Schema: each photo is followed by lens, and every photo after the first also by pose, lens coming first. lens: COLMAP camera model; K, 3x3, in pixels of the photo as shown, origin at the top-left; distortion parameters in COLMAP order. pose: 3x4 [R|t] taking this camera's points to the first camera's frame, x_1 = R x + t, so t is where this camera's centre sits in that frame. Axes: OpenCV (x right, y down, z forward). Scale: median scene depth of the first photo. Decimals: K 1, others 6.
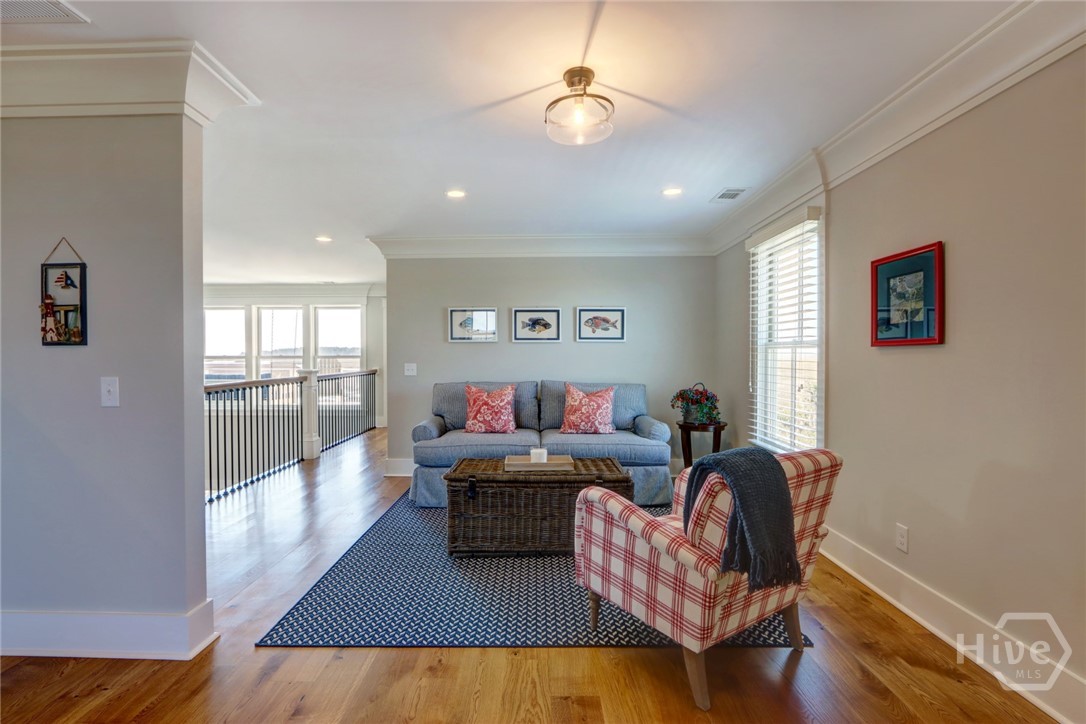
lens RADIAL K [[507.3, 0, 521.0], [0, 507.3, 365.6], [0, 0, 1]] dist [-0.003661, 0.000440]
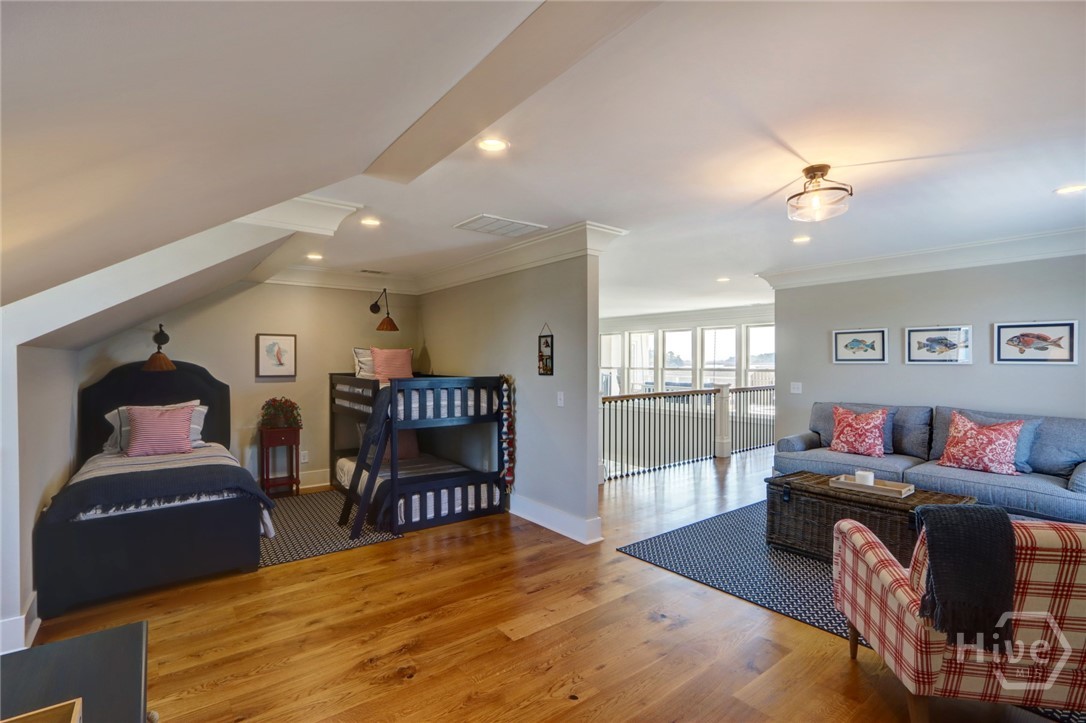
lens RADIAL K [[507.3, 0, 521.0], [0, 507.3, 365.1], [0, 0, 1]] dist [-0.003661, 0.000440]
pose [[0.616409, 0.006284, -0.787401, 0.335145], [-0.012408, 0.999922, -0.001734, -0.038953], [0.787328, 0.010839, 0.616439, -0.177620]]
